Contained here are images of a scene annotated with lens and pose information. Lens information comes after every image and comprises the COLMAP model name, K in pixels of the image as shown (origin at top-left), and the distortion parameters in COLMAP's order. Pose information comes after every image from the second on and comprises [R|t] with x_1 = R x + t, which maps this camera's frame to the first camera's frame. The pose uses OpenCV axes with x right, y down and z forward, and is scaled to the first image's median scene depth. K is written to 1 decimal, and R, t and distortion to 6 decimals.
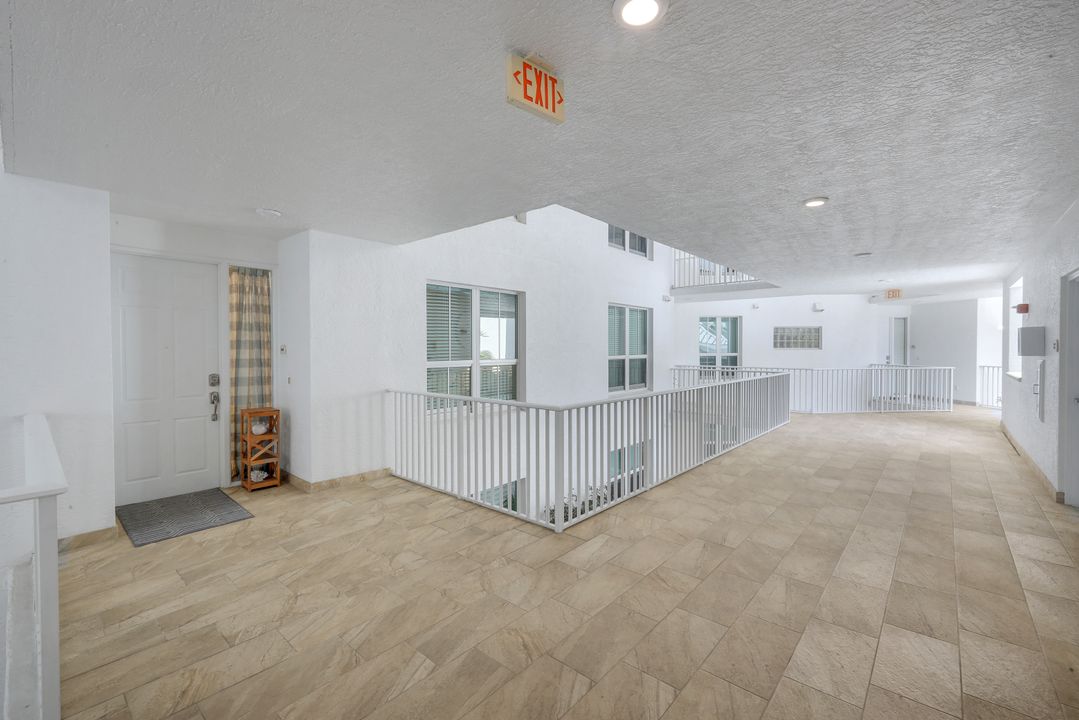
lens RADIAL K [[459.2, 0, 540.1], [0, 459.2, 354.6], [0, 0, 1]] dist [0.000868, 0.000213]
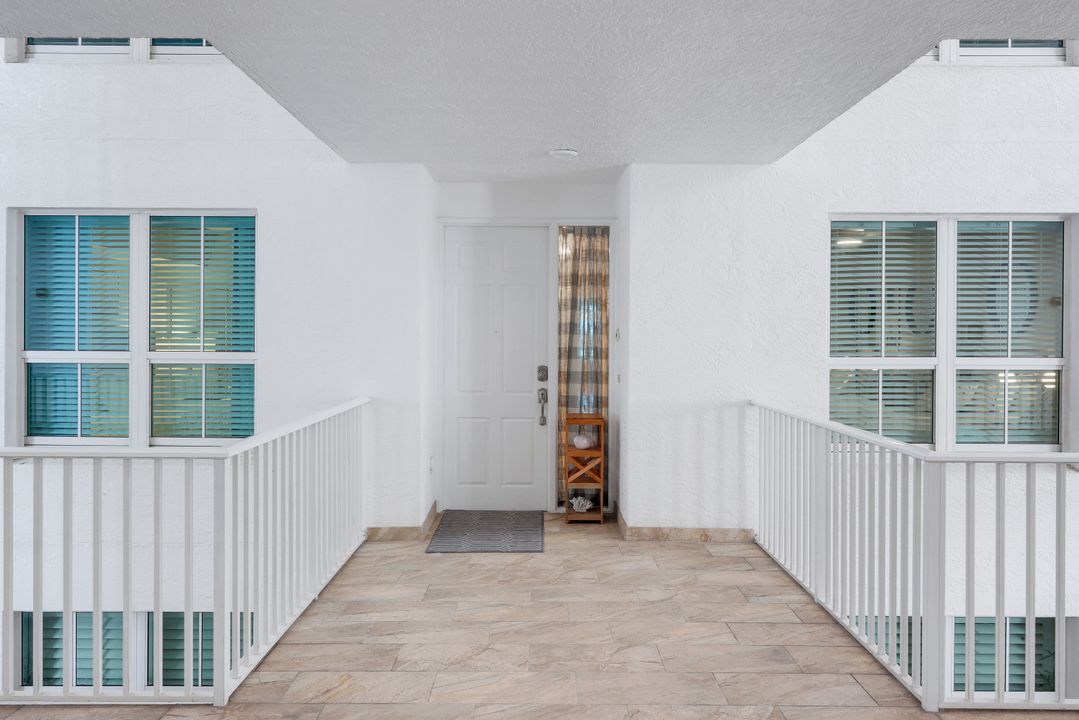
lens RADIAL K [[795.5, 0, 539.4], [0, 795.5, 338.2], [0, 0, 1]] dist [-0.004656, 0.000176]
pose [[0.656526, 0.006360, -0.754277, 0.323502], [-0.015400, 0.999869, -0.004973, 0.002104], [0.754146, 0.014880, 0.656538, 0.102587]]
